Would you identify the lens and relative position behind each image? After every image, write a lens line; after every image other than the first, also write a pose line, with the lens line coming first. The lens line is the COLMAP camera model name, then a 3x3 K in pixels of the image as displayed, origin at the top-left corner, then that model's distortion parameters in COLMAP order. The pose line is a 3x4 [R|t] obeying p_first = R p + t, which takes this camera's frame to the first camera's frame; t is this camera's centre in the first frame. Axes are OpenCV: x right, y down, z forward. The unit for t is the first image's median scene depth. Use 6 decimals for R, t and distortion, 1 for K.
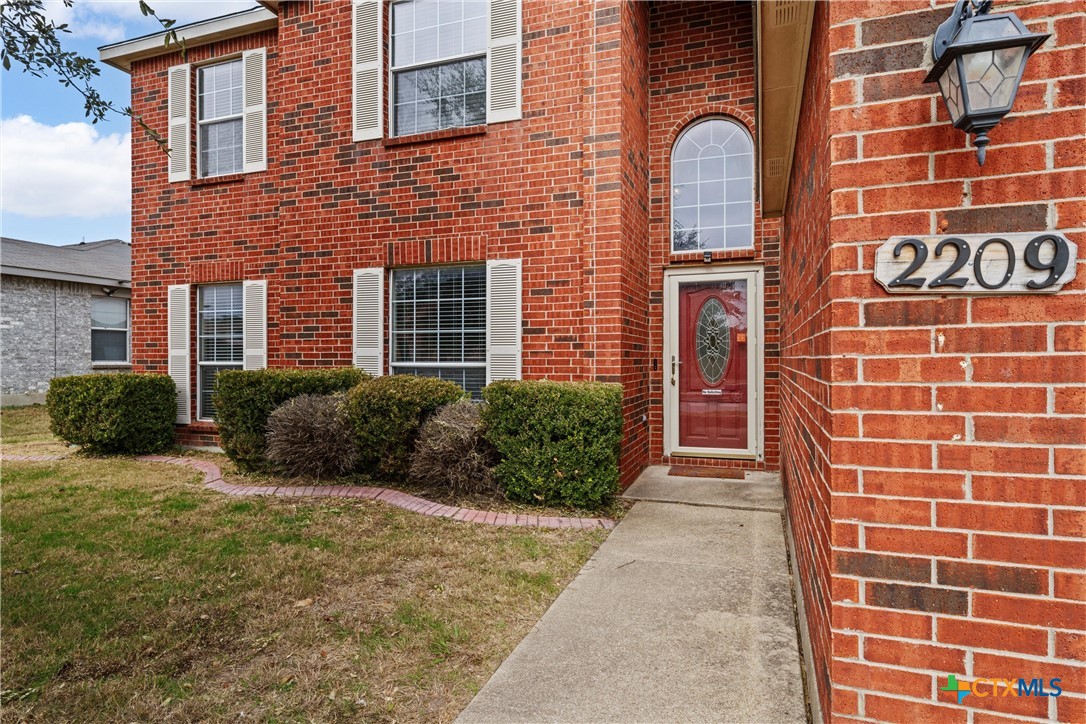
lens RADIAL K [[604.1, 0, 539.7], [0, 604.1, 362.2], [0, 0, 1]] dist [0.004816, 0.000084]
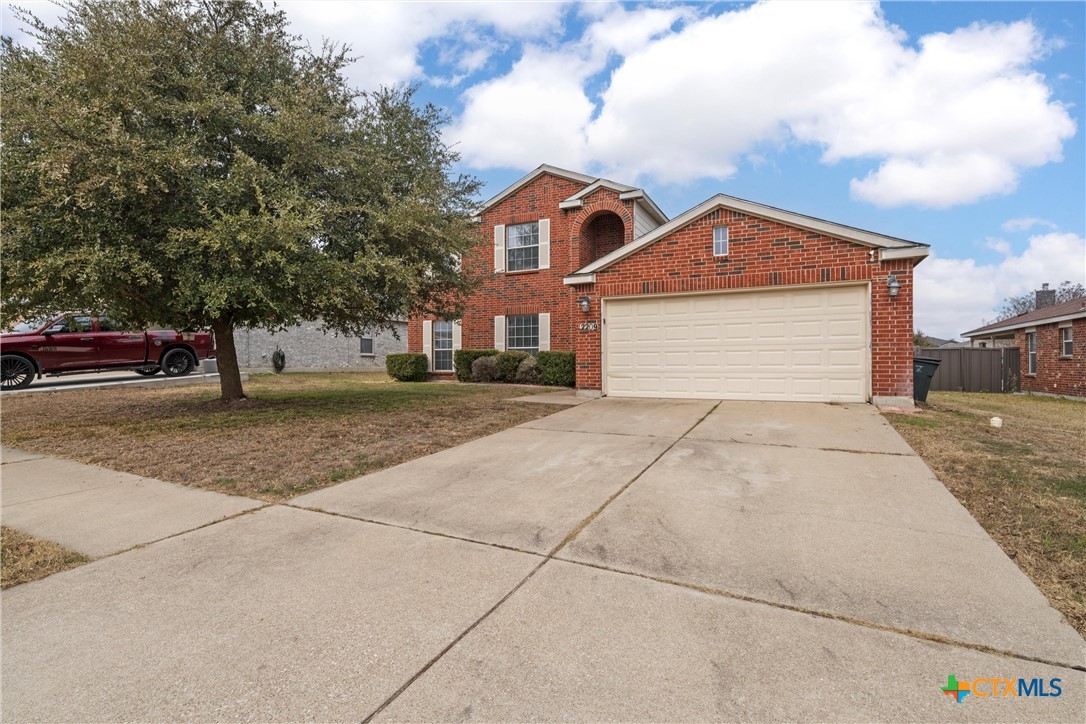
lens RADIAL K [[483.7, 0, 545.2], [0, 483.7, 361.1], [0, 0, 1]] dist [0.000899, 0.000058]
pose [[0.994680, -0.002608, -0.102979, 0.190972], [0.001936, 0.999976, -0.006629, 0.087406], [0.102994, 0.006394, 0.994661, -1.396364]]
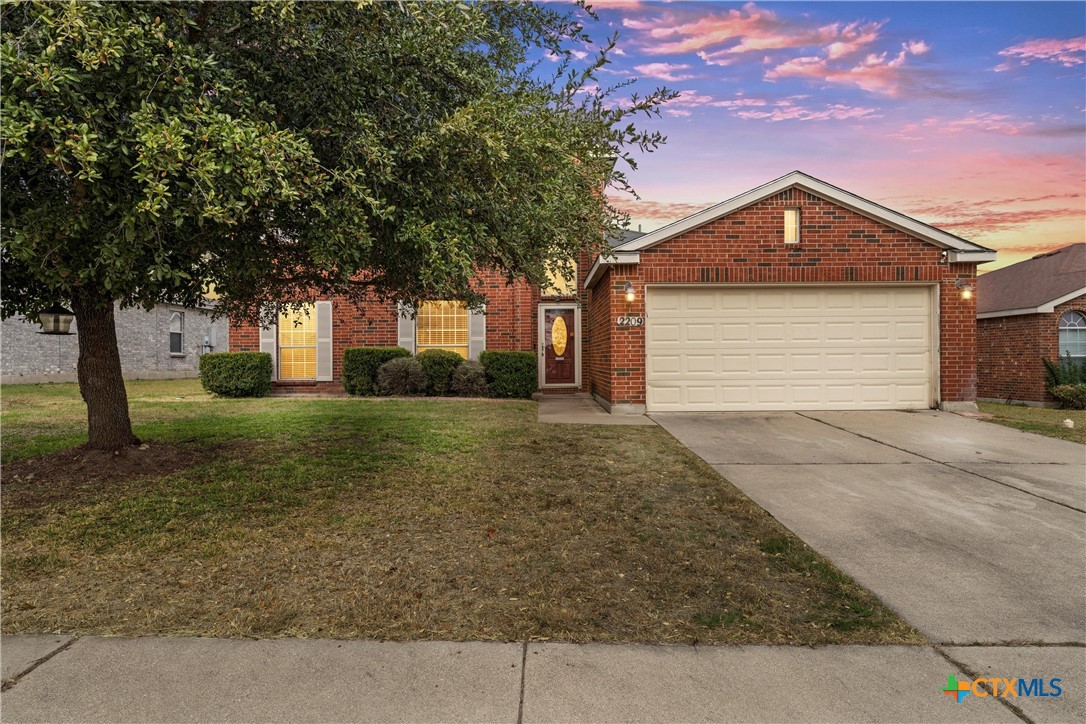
lens RADIAL K [[604.1, 0, 541.1], [0, 604.1, 361.9], [0, 0, 1]] dist [0.004816, 0.000084]
pose [[0.940379, -0.006820, 0.340060, -0.574505], [0.006786, 0.999976, 0.001290, 0.061907], [-0.340060, 0.001094, 0.940403, -1.143457]]
